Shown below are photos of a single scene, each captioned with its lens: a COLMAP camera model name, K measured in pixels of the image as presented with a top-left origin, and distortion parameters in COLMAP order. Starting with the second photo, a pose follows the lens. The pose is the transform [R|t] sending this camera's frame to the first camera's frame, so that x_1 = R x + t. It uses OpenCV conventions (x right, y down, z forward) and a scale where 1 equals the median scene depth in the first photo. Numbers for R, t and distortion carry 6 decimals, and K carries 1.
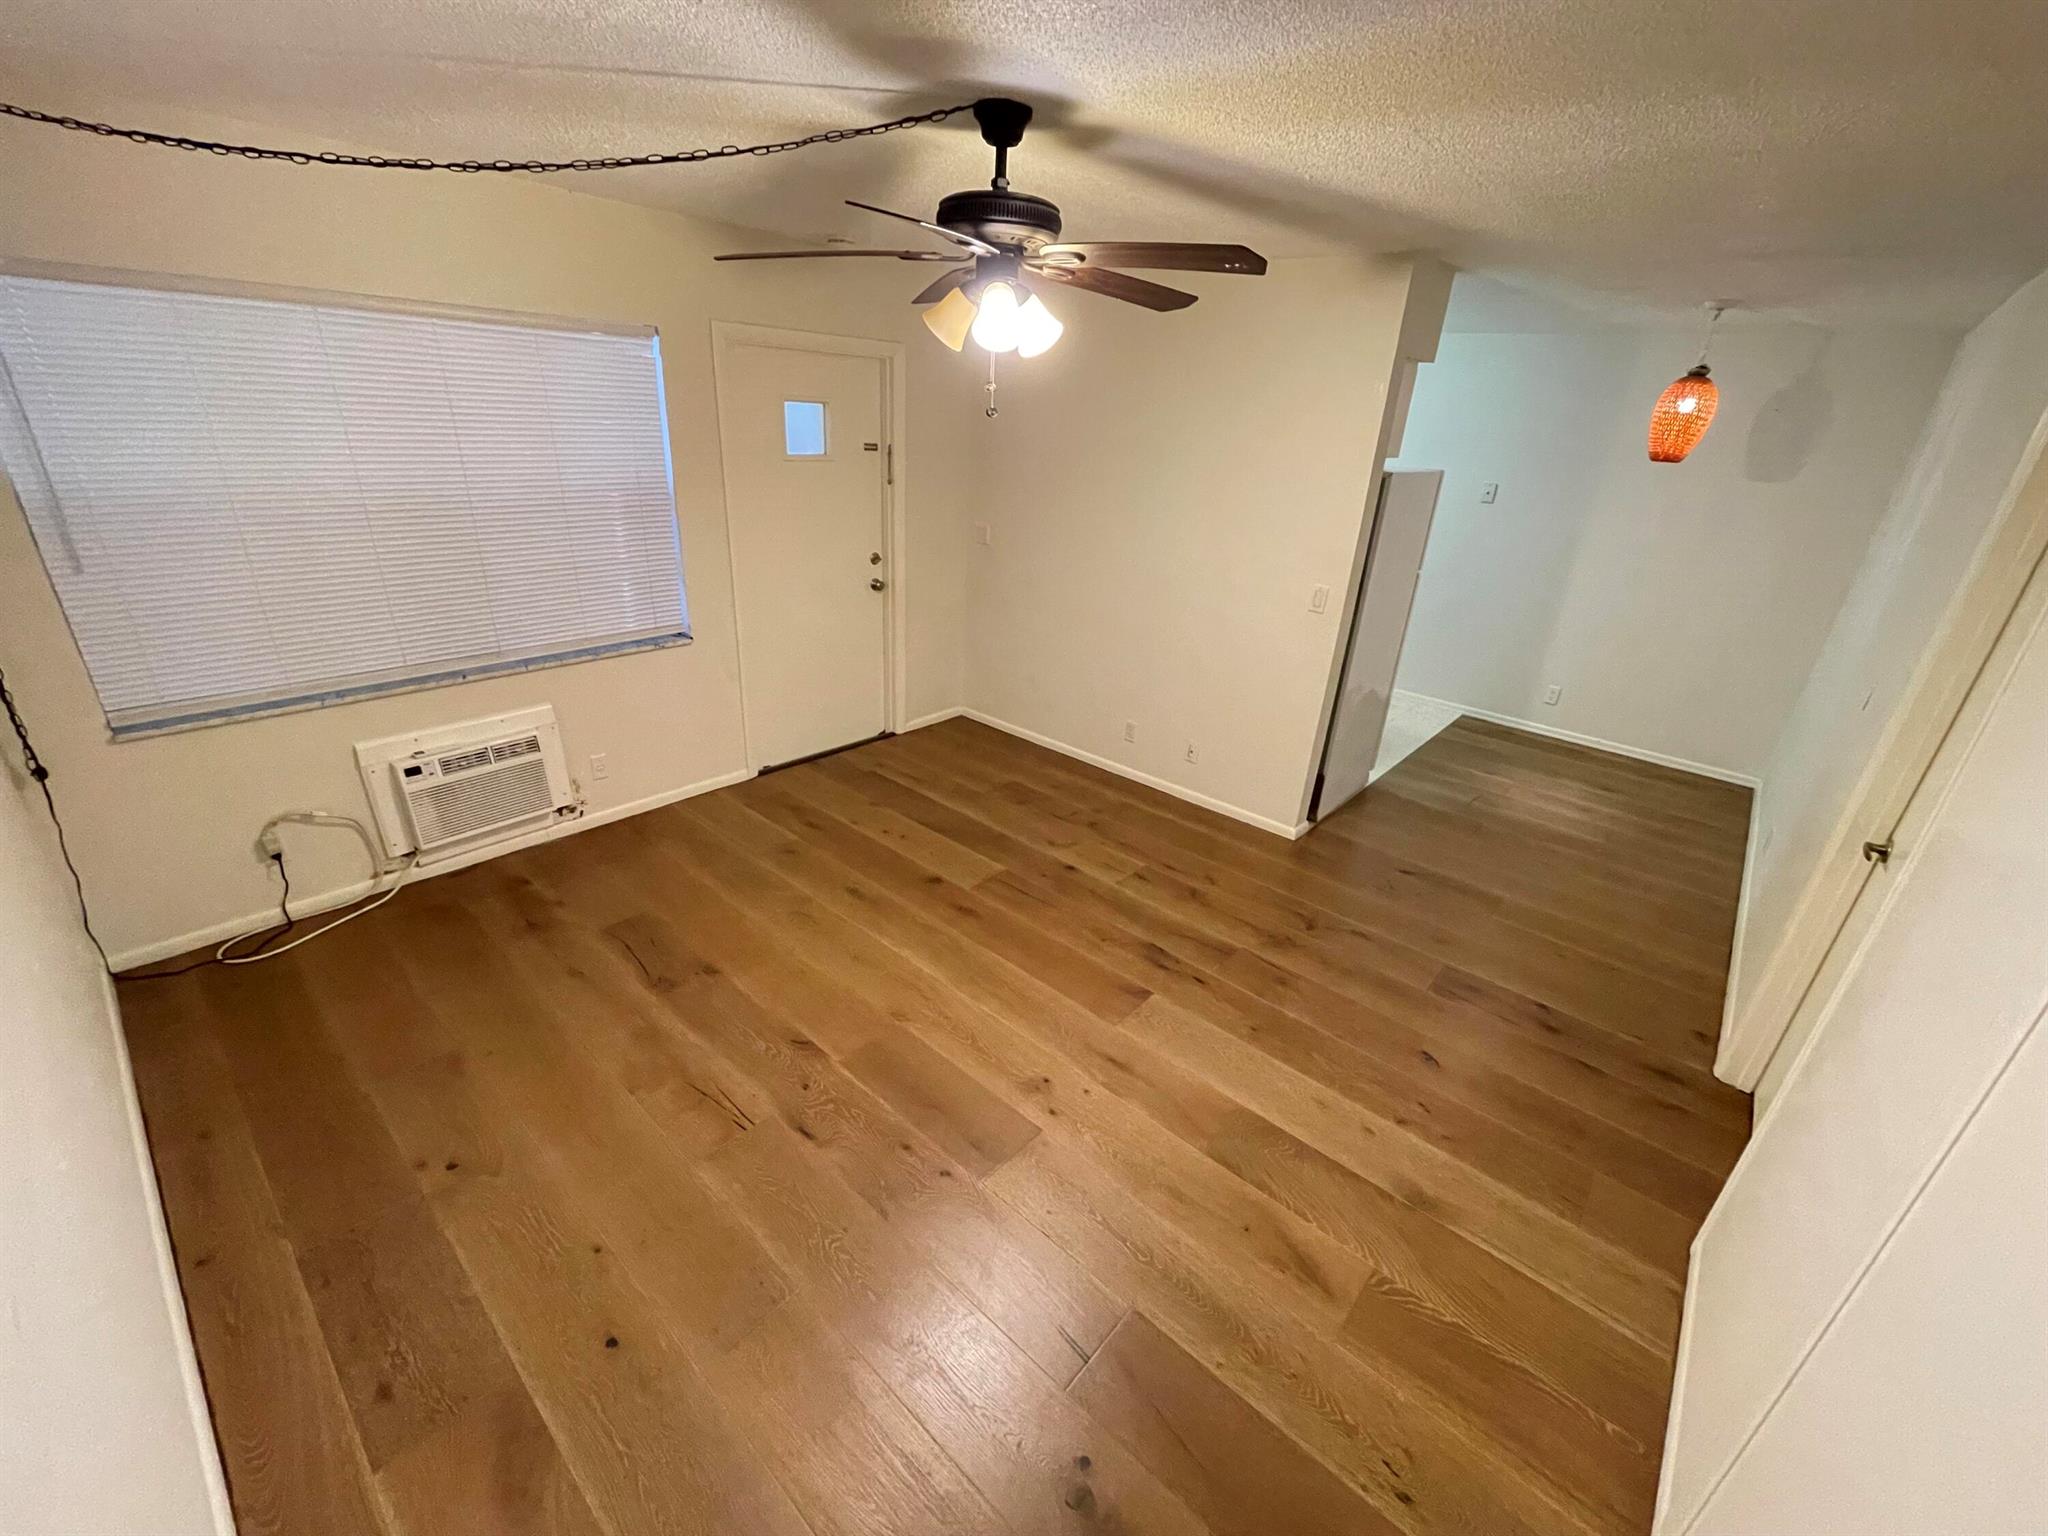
lens RADIAL K [[825.9, 0, 1026.2], [0, 825.9, 761.0], [0, 0, 1]] dist [0.000714, 0.000123]
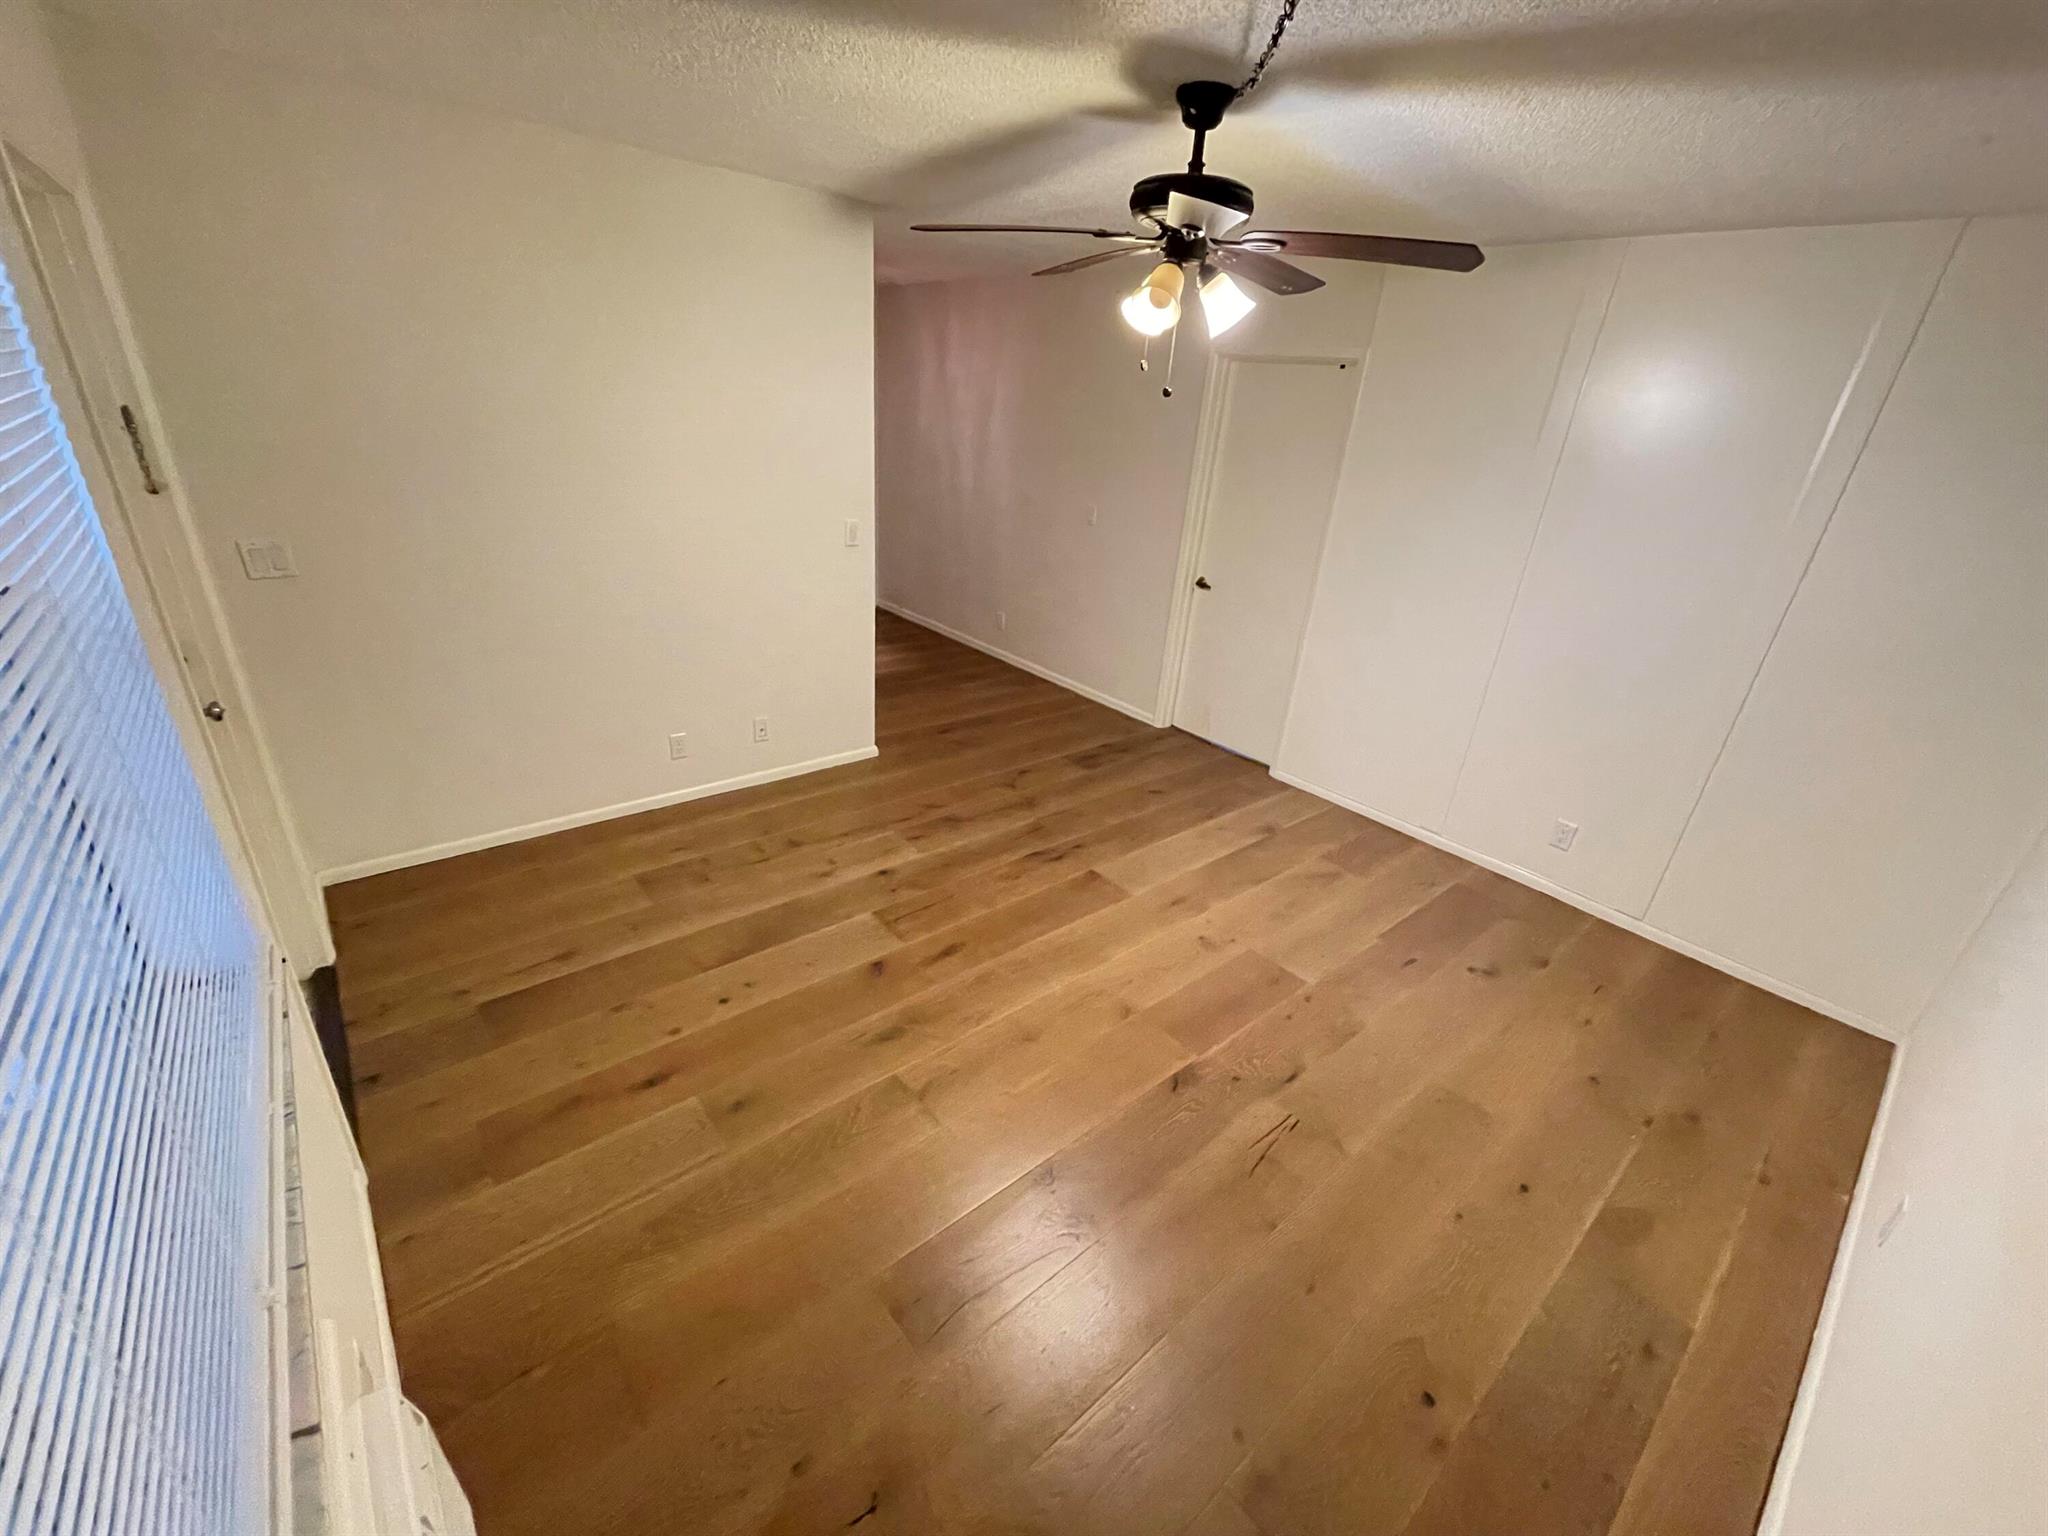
lens RADIAL K [[829.3, 0, 1024.0], [0, 829.3, 768.0], [0, 0, 1]] dist [0.000933, -0.000023]
pose [[0.153061, -0.449350, 0.880146, -0.869362], [0.328363, 0.863162, 0.383576, -0.347777], [-0.932068, 0.230297, 0.279666, 0.731384]]
